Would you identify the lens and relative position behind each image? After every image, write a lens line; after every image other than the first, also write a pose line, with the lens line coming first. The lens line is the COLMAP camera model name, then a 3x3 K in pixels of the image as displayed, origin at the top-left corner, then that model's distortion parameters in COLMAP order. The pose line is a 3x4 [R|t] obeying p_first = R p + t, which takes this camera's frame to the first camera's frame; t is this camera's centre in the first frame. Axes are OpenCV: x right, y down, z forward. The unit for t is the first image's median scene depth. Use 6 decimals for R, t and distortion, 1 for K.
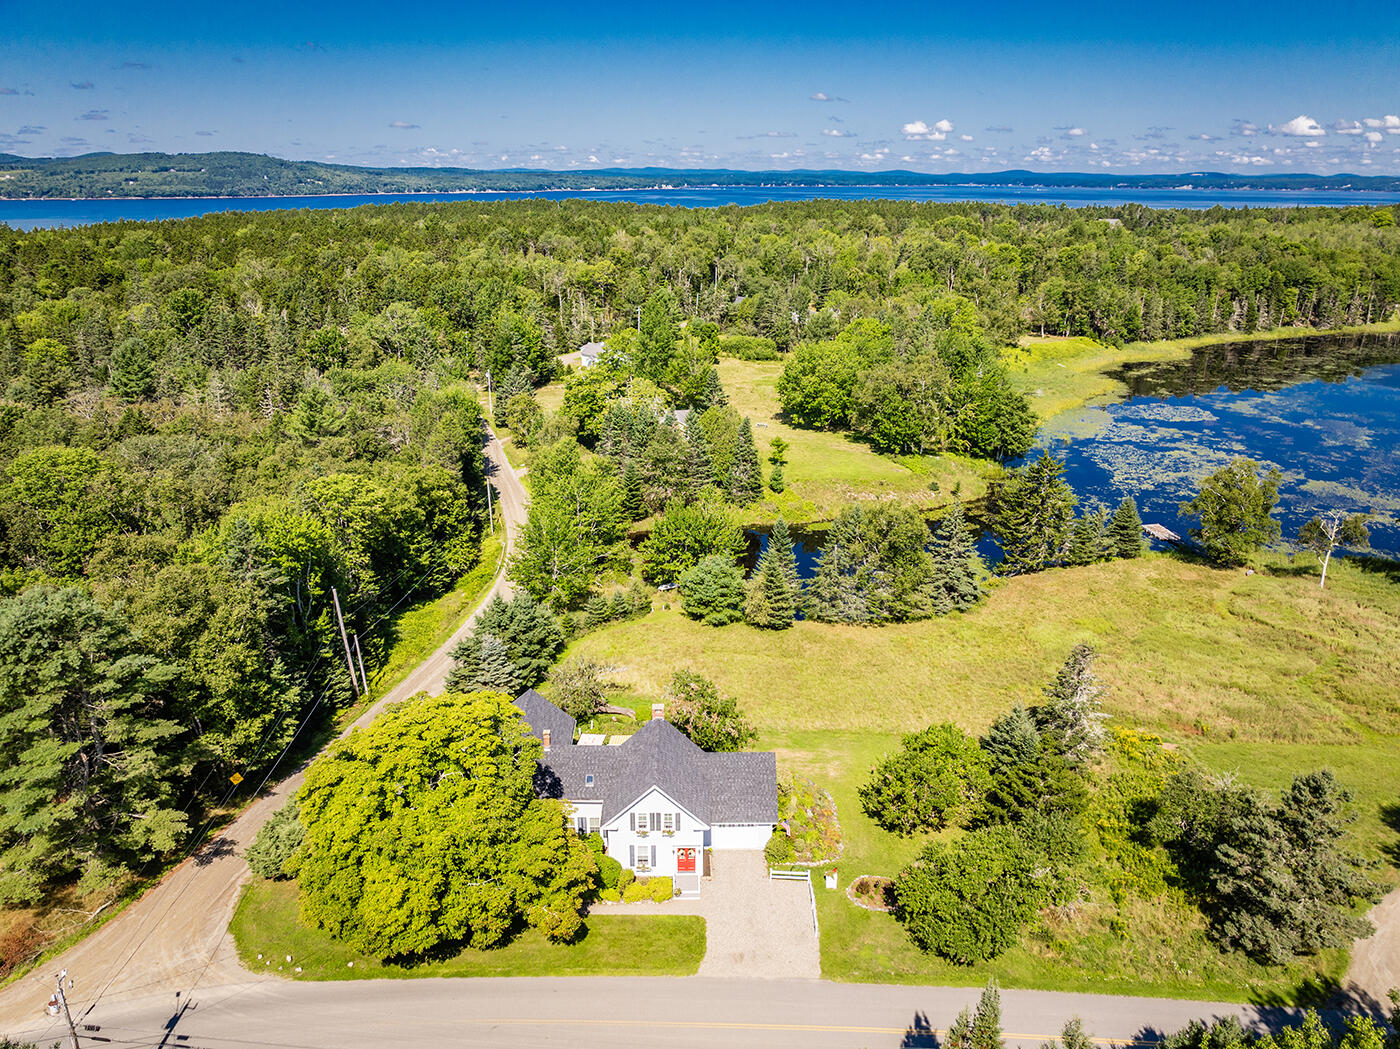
lens RADIAL K [[989.9, 0, 702.8], [0, 989.9, 531.0], [0, 0, 1]] dist [-0.037231, 0.024186]
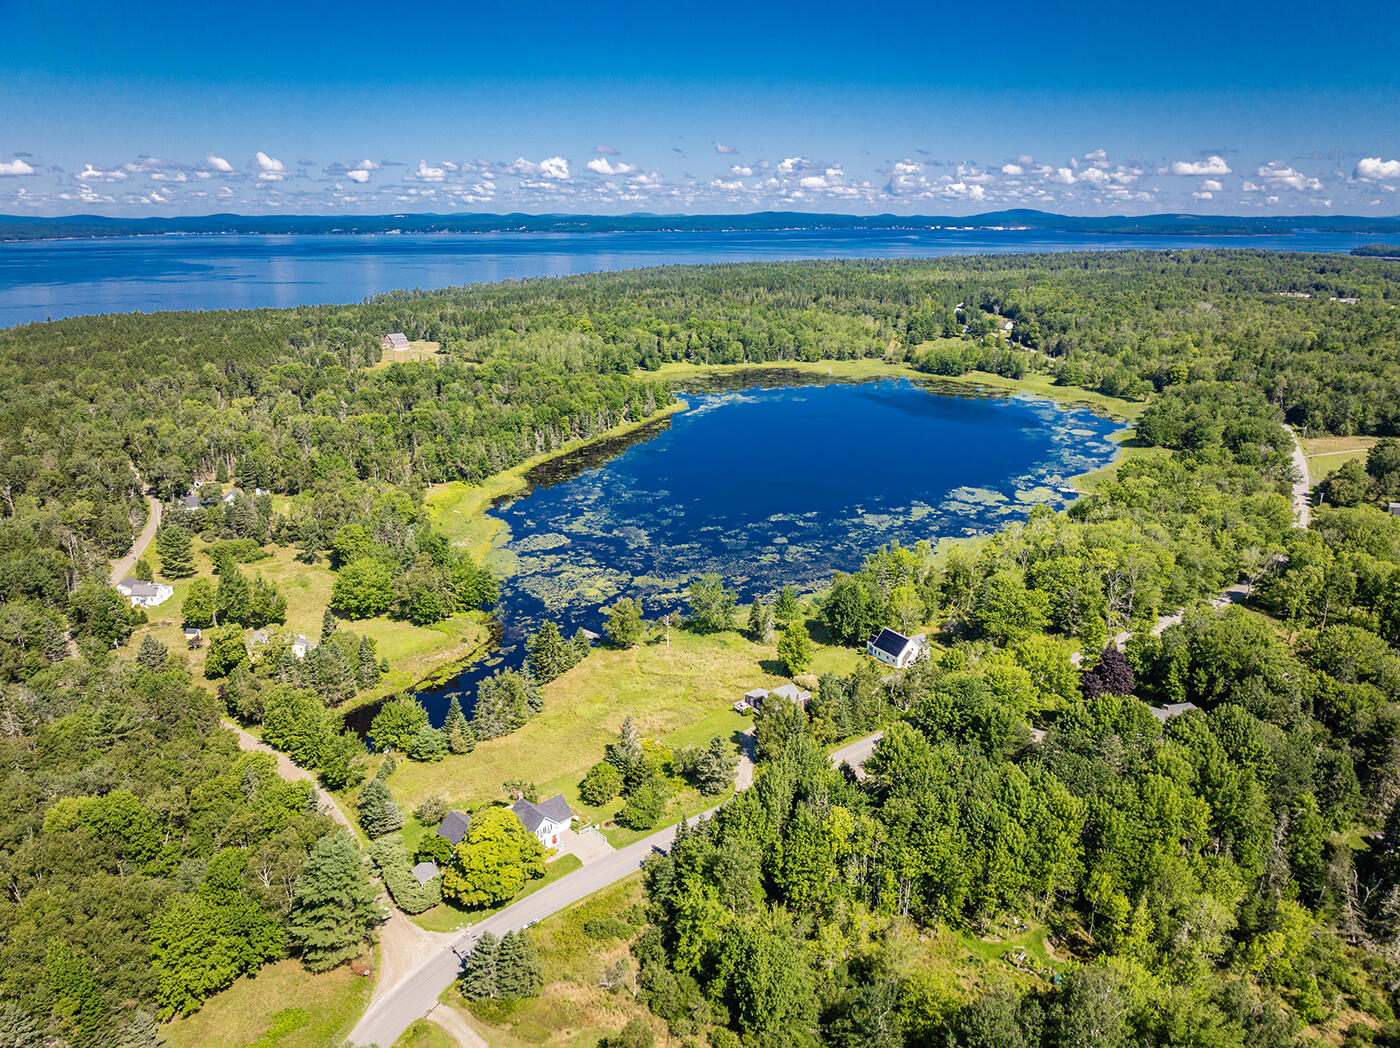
lens RADIAL K [[989.9, 0, 698.4], [0, 989.9, 523.7], [0, 0, 1]] dist [-0.037231, 0.024186]
pose [[0.745047, -0.206951, 0.634094, -0.457306], [0.231119, 0.971855, 0.045628, -0.202990], [-0.625691, 0.112556, 0.771908, -0.538934]]
